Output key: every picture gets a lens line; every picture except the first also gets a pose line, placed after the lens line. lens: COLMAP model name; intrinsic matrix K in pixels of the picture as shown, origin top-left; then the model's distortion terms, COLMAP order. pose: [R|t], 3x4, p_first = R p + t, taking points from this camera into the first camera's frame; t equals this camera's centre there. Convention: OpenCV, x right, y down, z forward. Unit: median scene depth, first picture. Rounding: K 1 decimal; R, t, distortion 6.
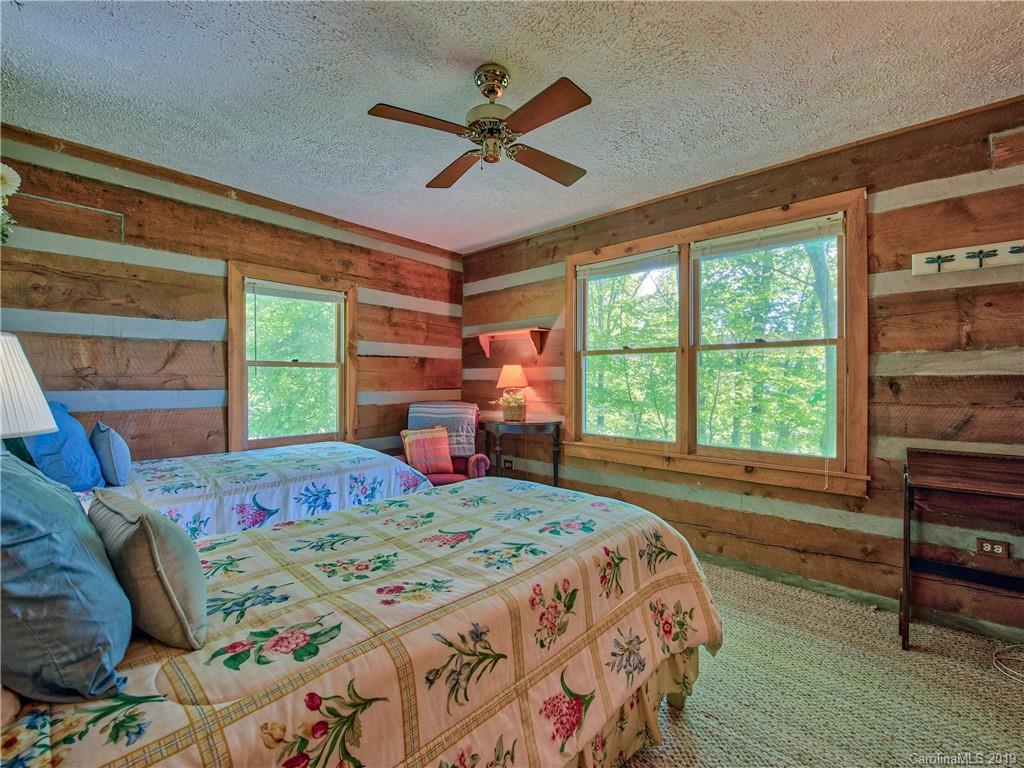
lens RADIAL K [[426.3, 0, 514.8], [0, 426.3, 404.9], [0, 0, 1]] dist [-0.017746, -0.000773]
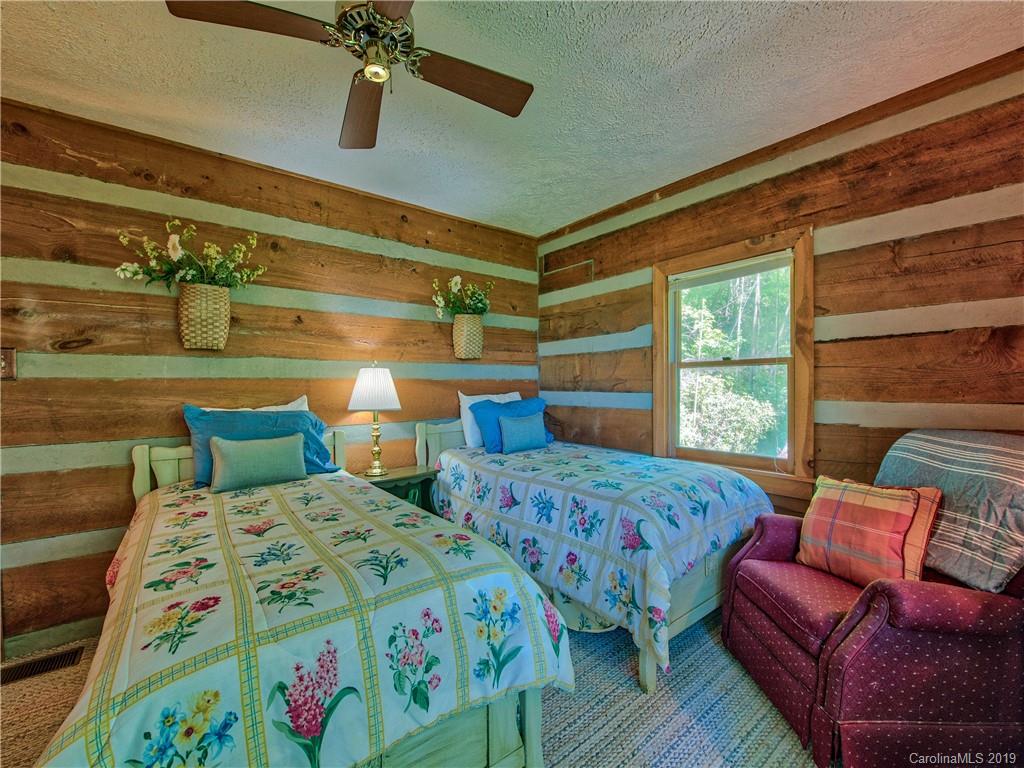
lens RADIAL K [[426.3, 0, 514.8], [0, 426.3, 404.9], [0, 0, 1]] dist [-0.017746, -0.000773]
pose [[-0.158243, 0.048510, -0.986208, 0.406421], [-0.044704, 0.997416, 0.056235, -0.053255], [0.986388, 0.052986, -0.155666, 0.882014]]
